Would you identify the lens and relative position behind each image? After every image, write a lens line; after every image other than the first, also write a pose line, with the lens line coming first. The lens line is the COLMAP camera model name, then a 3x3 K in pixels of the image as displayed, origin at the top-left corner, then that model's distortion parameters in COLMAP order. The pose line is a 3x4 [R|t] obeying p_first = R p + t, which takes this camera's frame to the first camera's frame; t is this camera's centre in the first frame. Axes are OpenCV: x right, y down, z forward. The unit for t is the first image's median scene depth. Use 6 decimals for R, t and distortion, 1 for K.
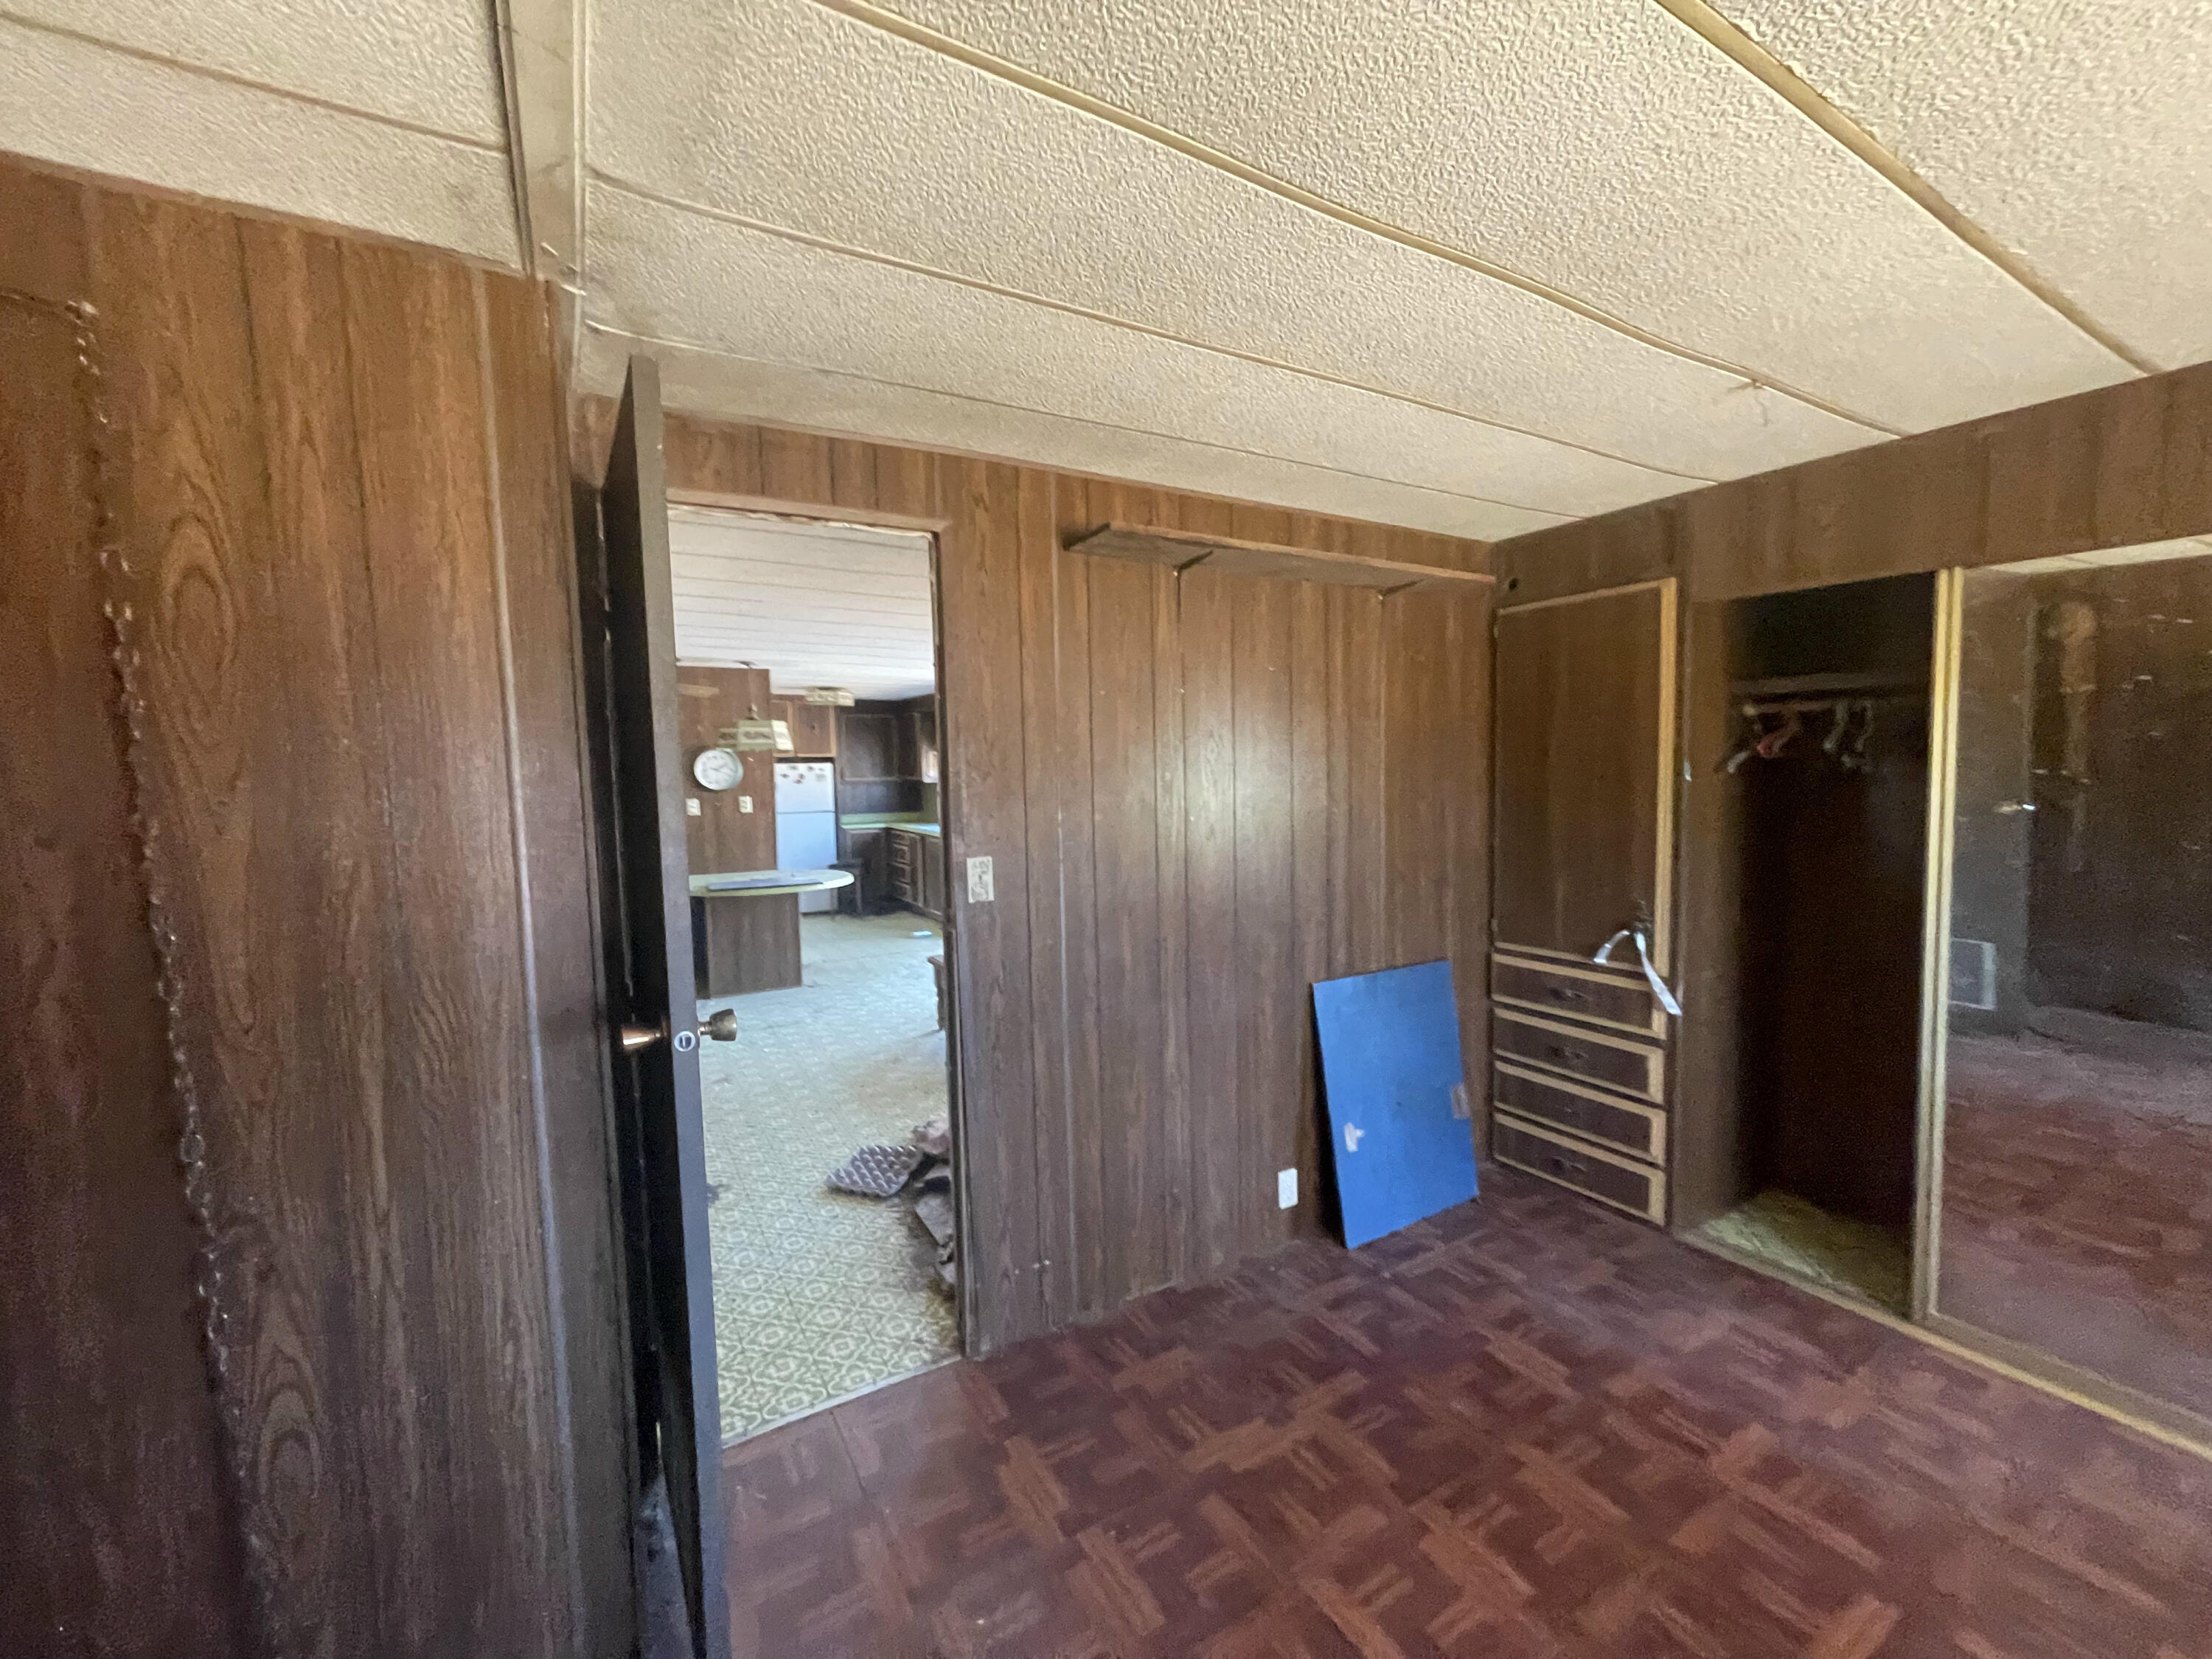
lens RADIAL K [[890.7, 0, 1117.2], [0, 890.7, 840.9], [0, 0, 1]] dist [-0.010136, 0.000236]
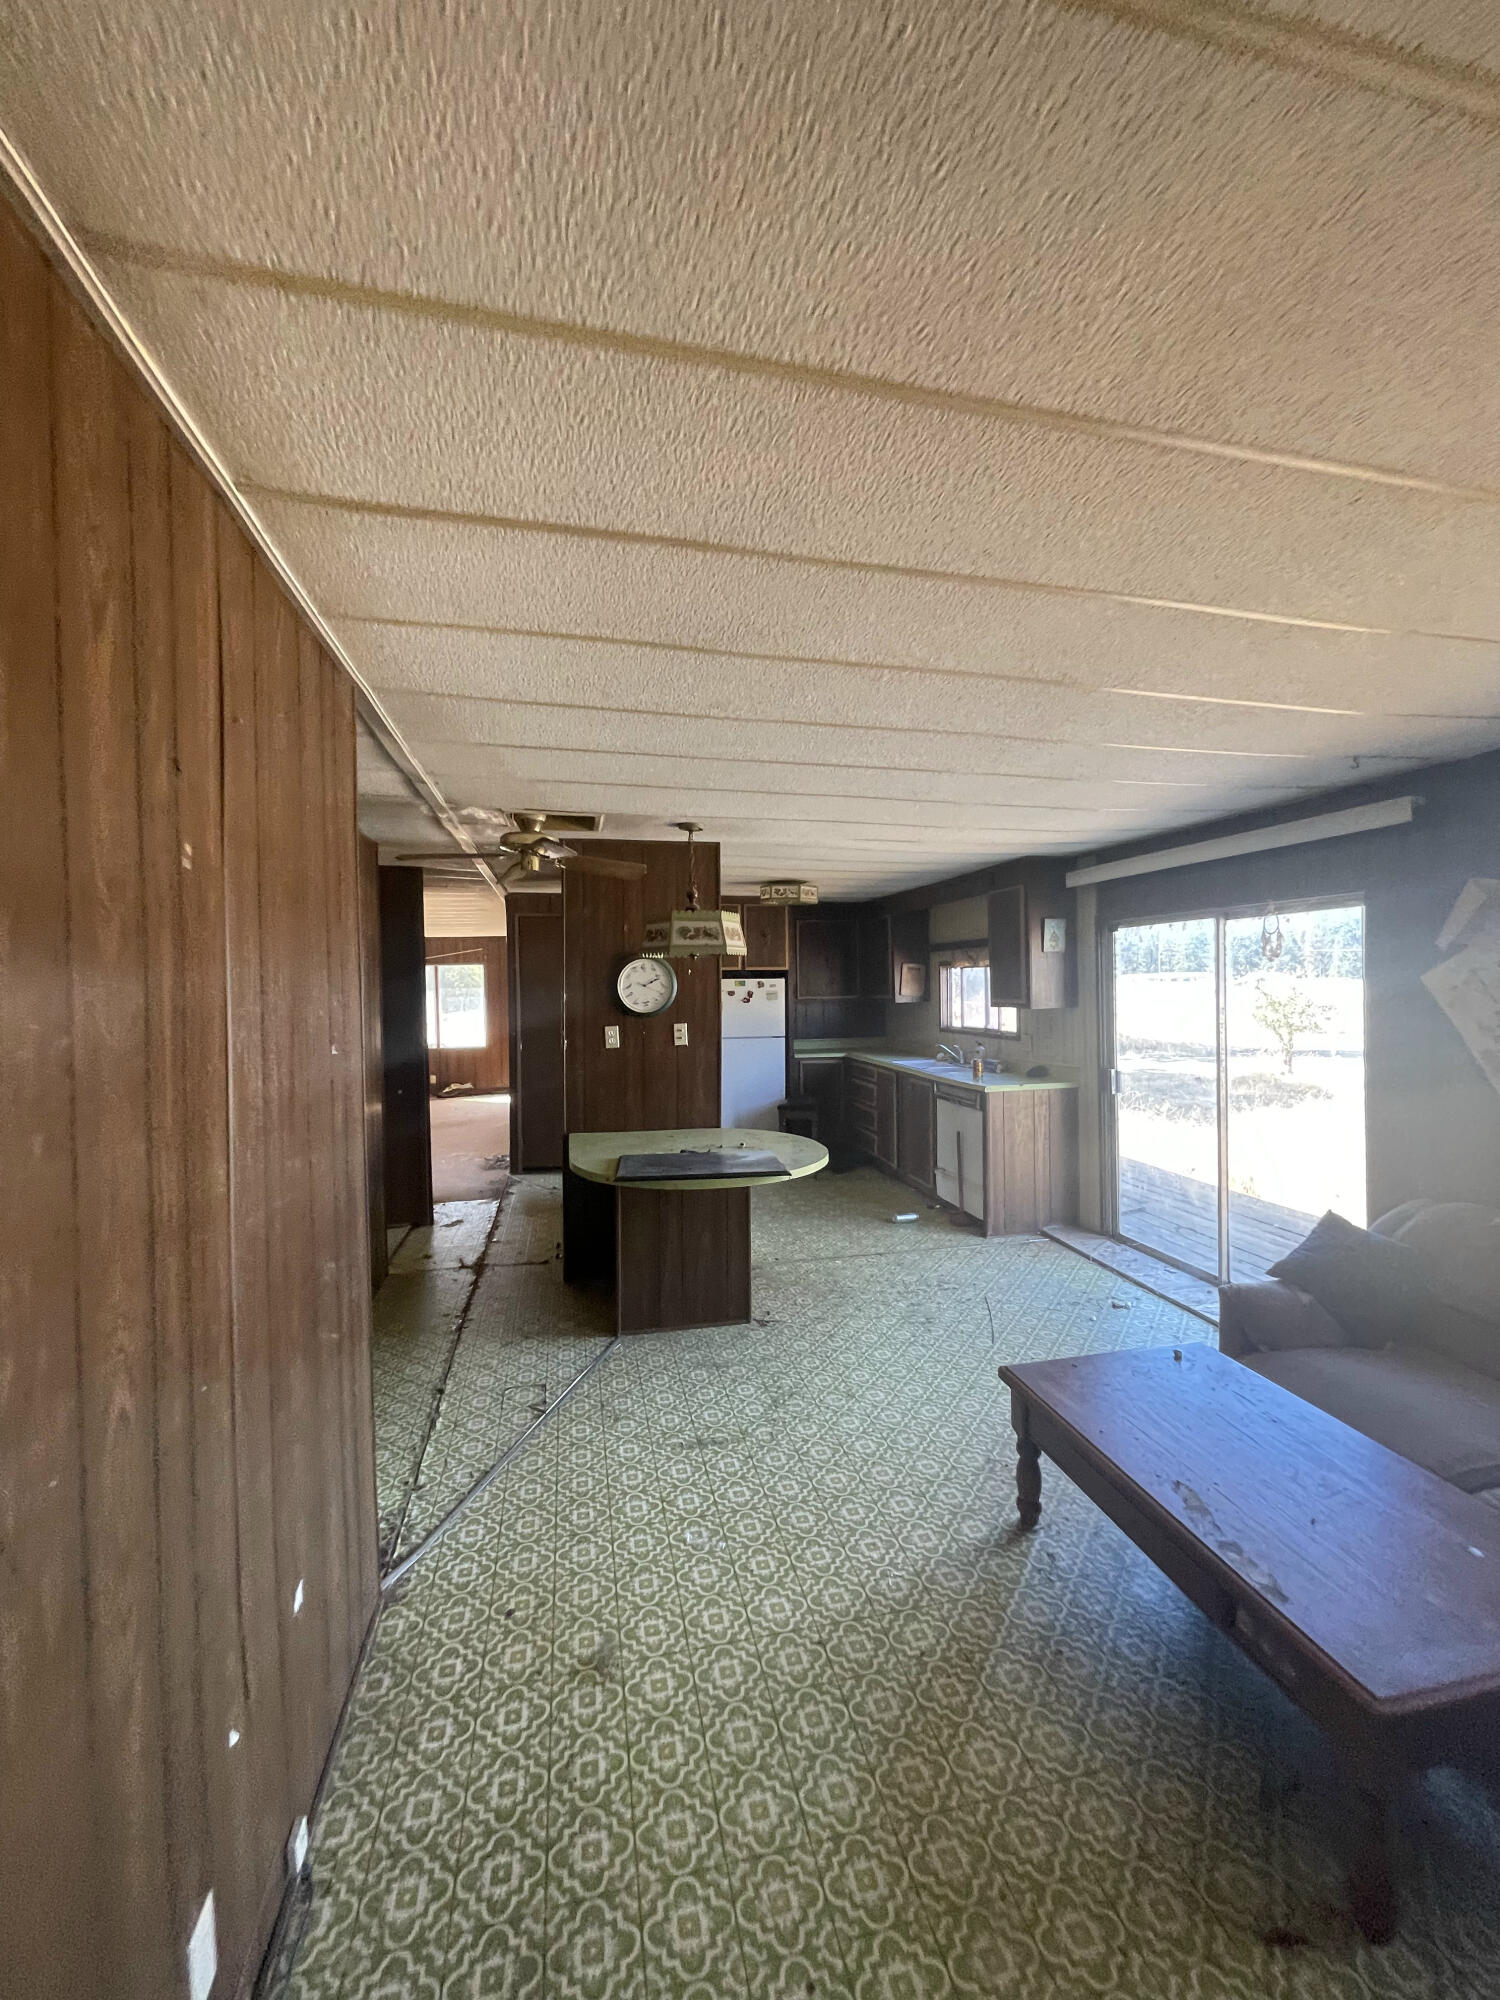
lens RADIAL K [[805.4, 0, 756.9], [0, 805.4, 996.6], [0, 0, 1]] dist [-0.010136, 0.000236]
pose [[0.949545, 0.010235, -0.313465, -0.157983], [-0.031572, 0.997510, -0.063069, -0.032360], [0.312039, 0.069784, 0.947503, 0.405033]]
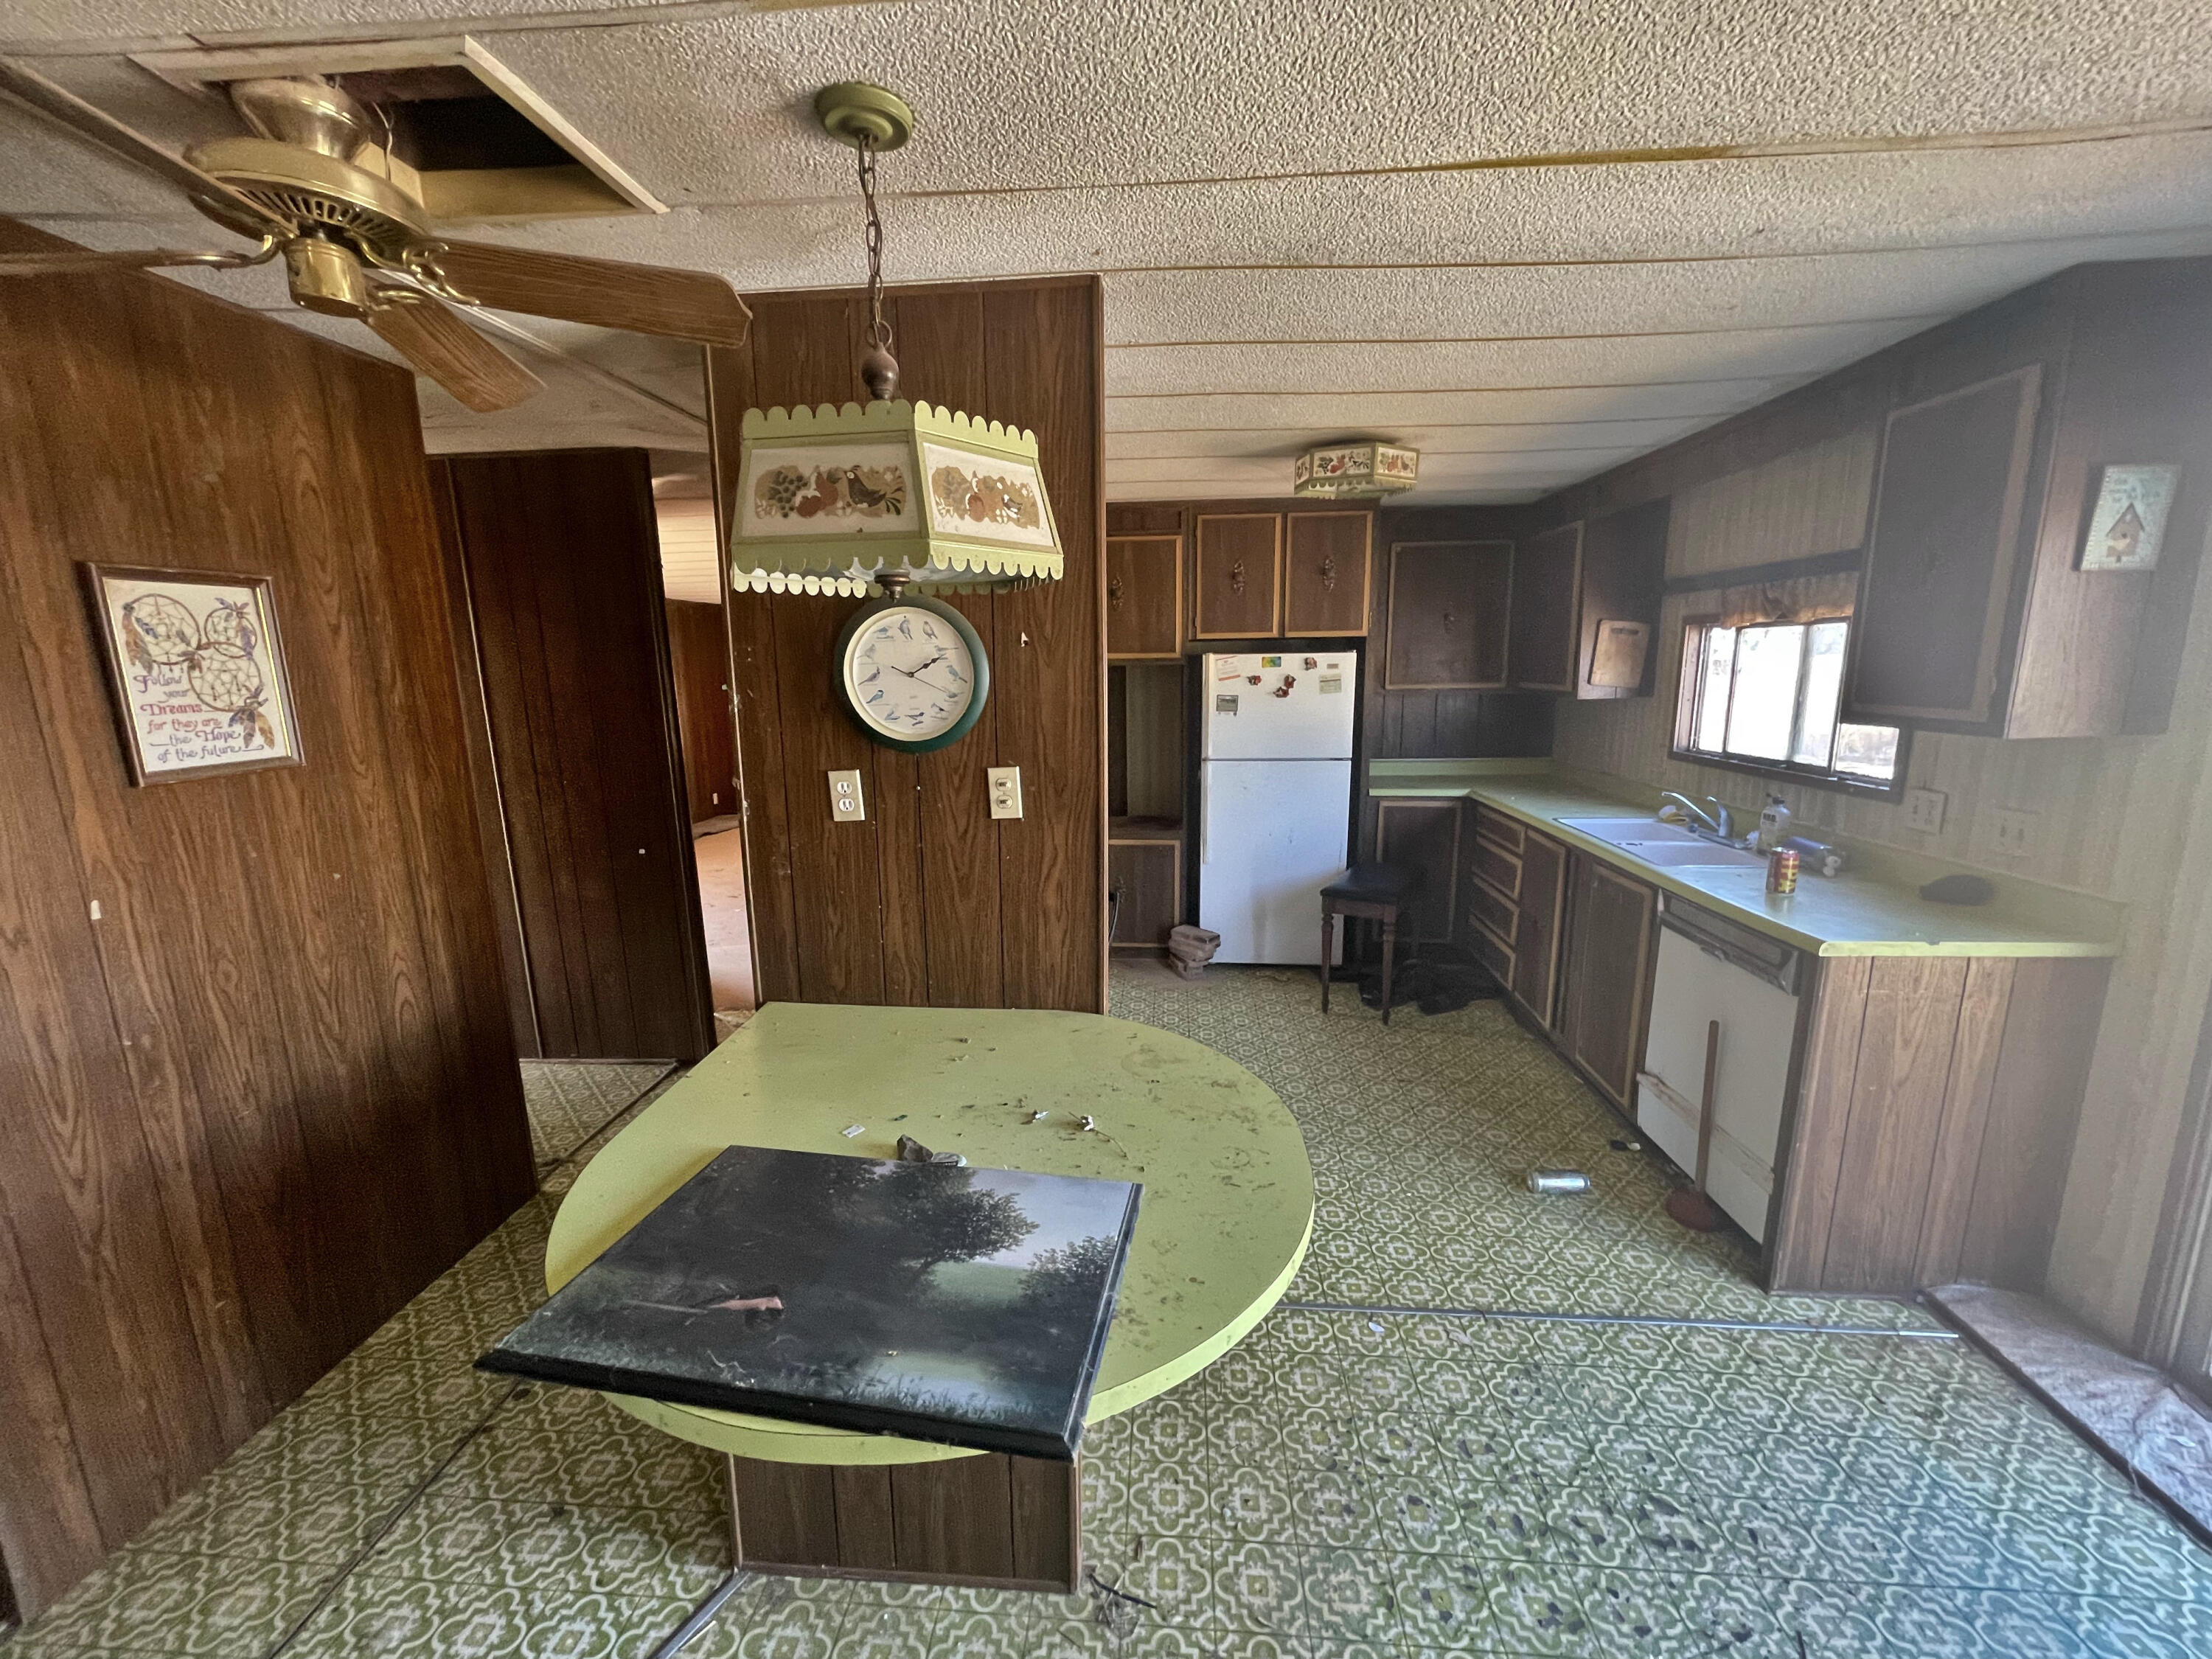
lens RADIAL K [[890.7, 0, 1097.7], [0, 890.7, 846.9], [0, 0, 1]] dist [-0.010136, 0.000236]
pose [[0.808774, 0.122437, -0.575234, -0.220350], [-0.048847, 0.988695, 0.141764, -0.066842], [0.586088, -0.086556, 0.805611, 0.777612]]
